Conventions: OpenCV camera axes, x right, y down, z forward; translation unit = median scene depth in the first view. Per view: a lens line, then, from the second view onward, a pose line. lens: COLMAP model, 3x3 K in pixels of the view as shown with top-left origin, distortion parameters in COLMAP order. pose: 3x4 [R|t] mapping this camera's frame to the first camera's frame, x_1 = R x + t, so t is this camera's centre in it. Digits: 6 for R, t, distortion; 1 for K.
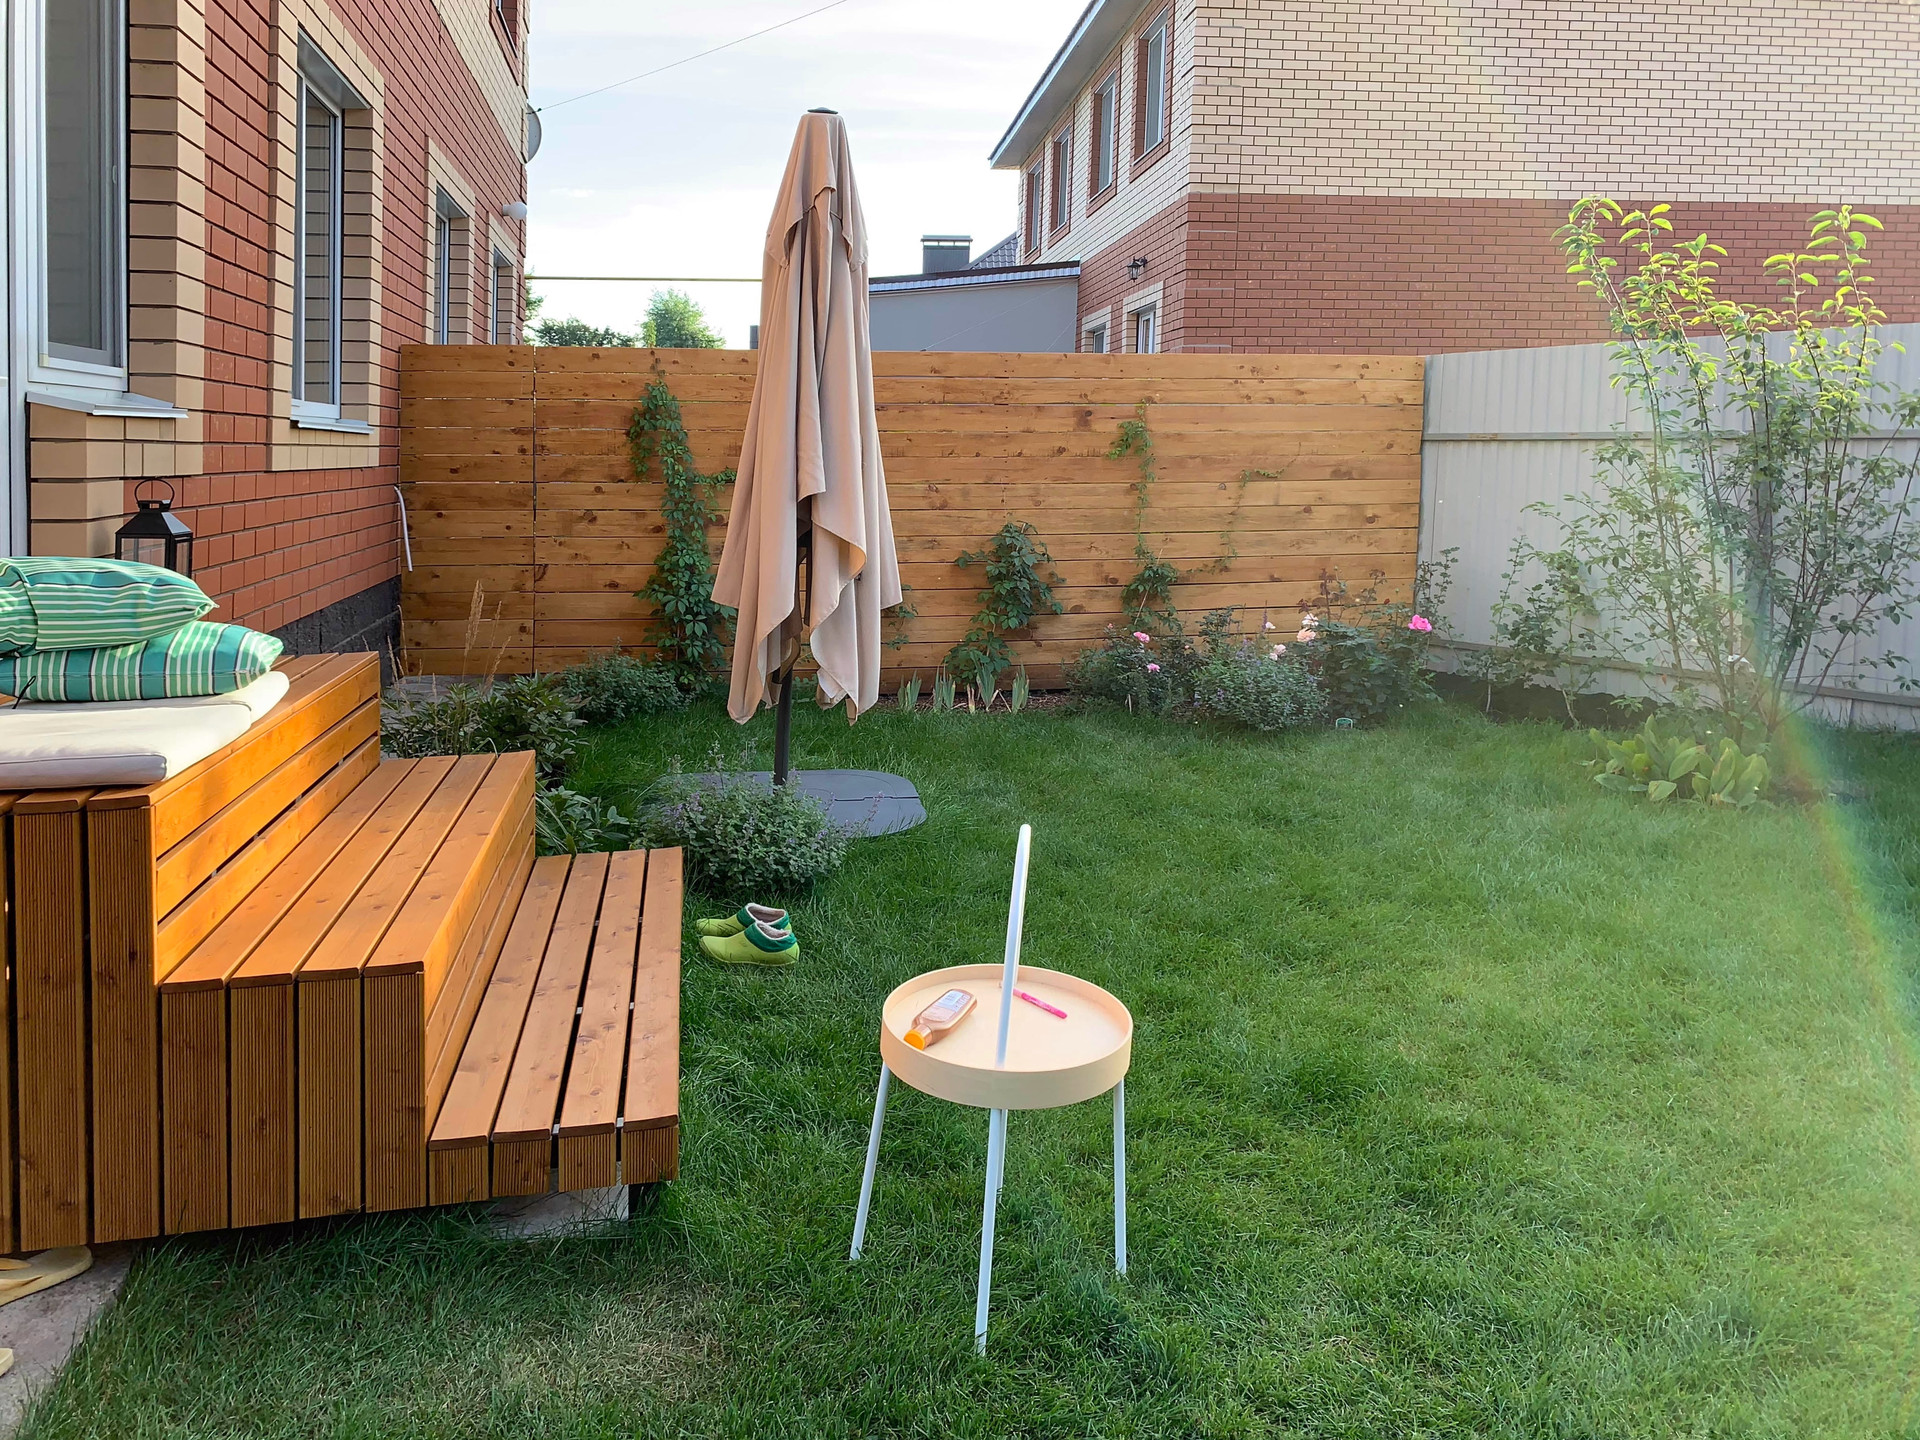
lens RADIAL K [[1424.0, 0, 960.0], [0, 1424.0, 720.0], [0, 0, 1]] dist [-0.003368, -0.000751]
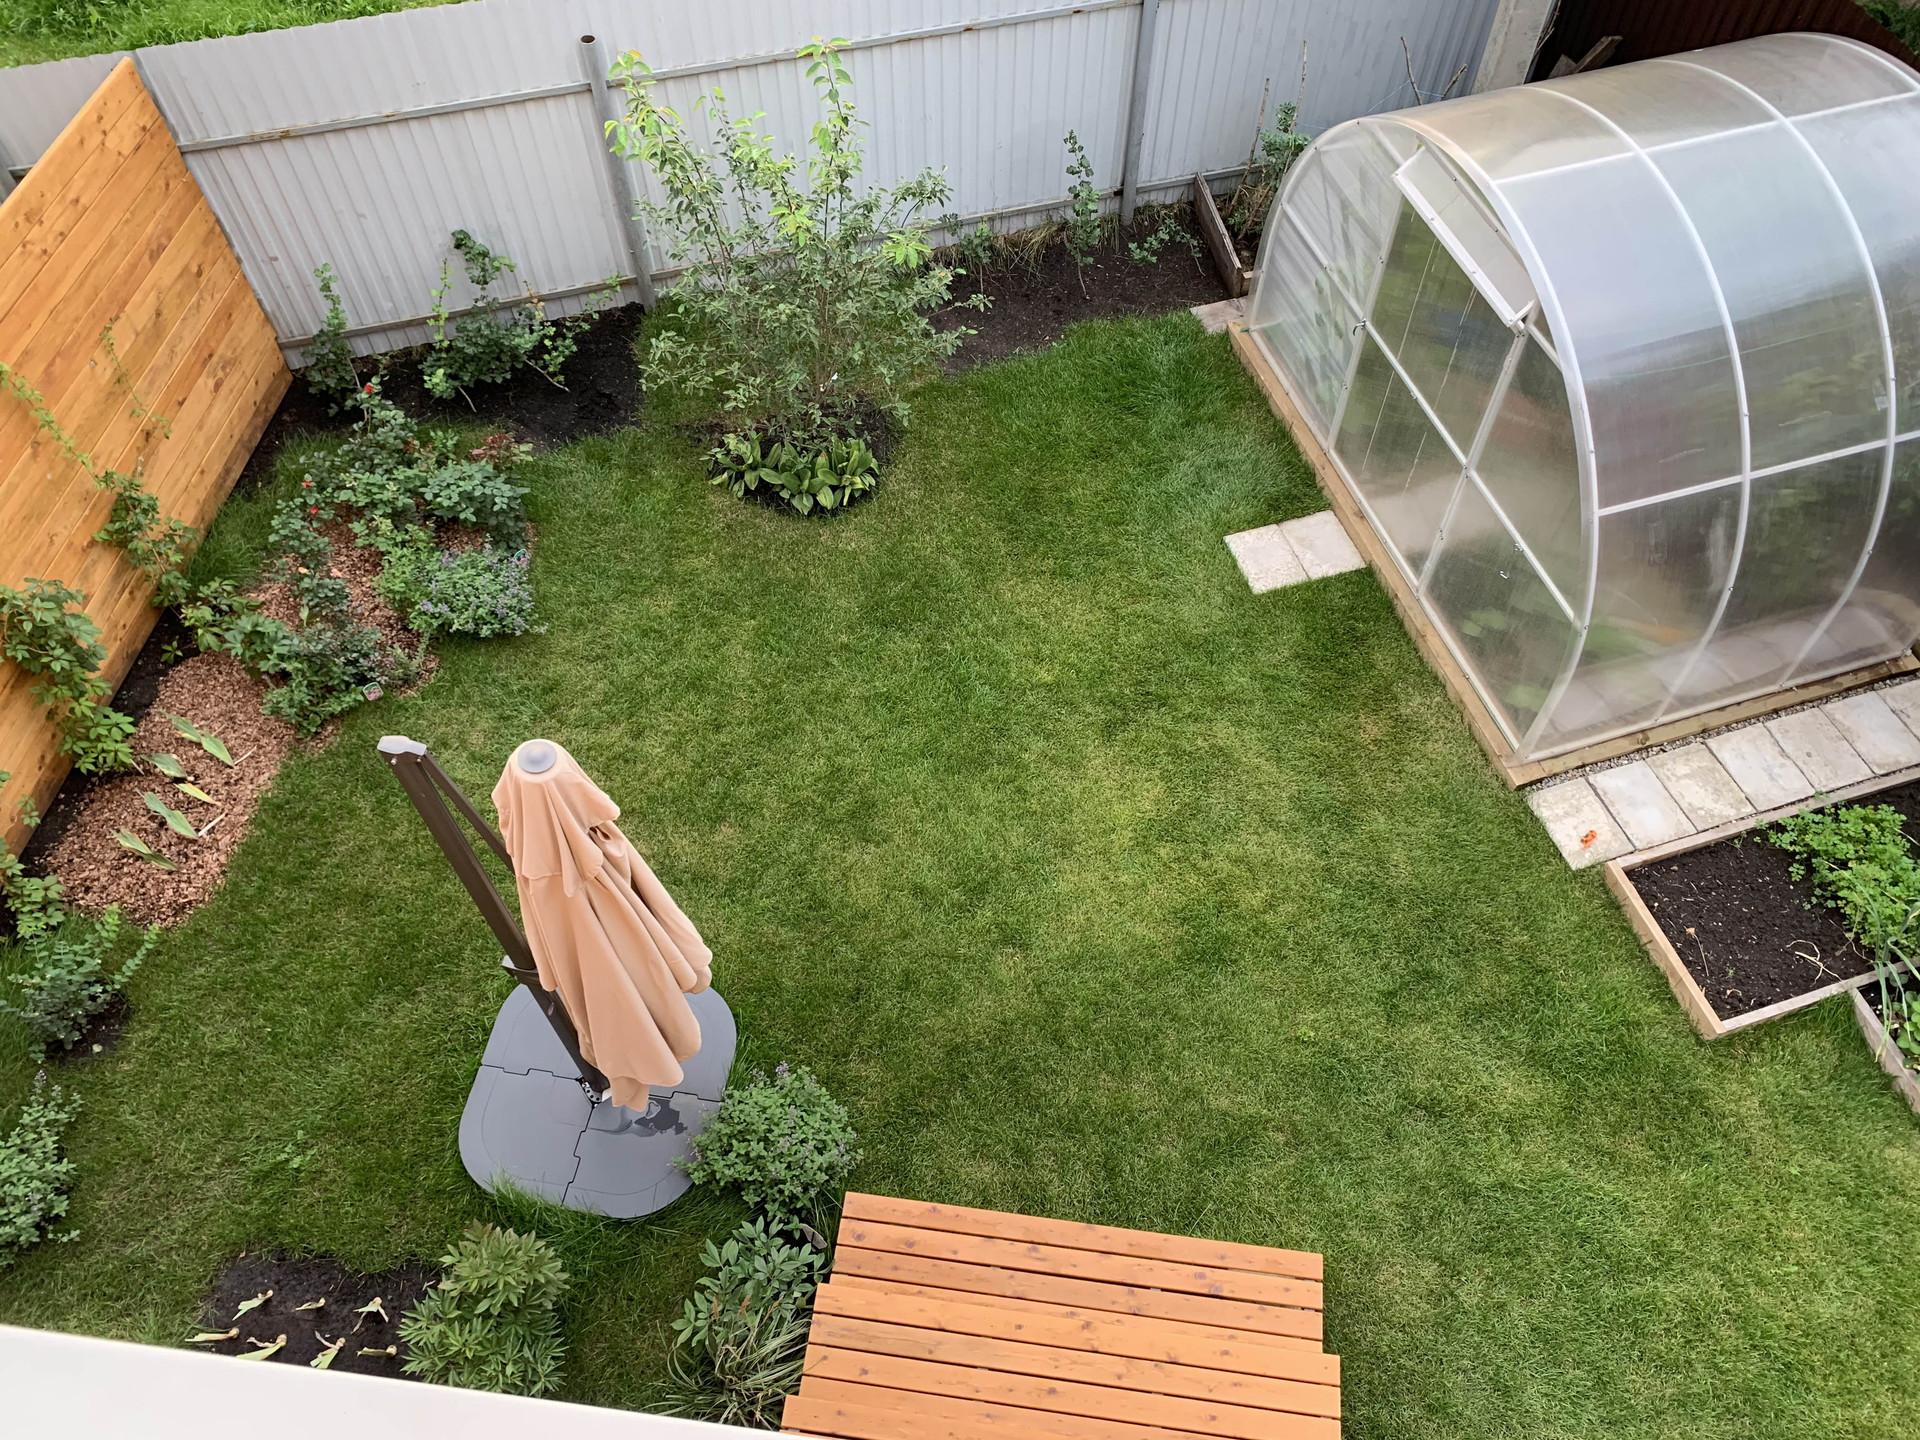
lens RADIAL K [[1424.0, 0, 960.0], [0, 1424.0, 720.0], [0, 0, 1]] dist [-0.003368, -0.000751]
pose [[0.285840, -0.788082, 0.545181, -0.259677], [0.175932, 0.602405, 0.778560, -0.572473], [-0.941989, -0.126629, 0.310840, 0.282134]]
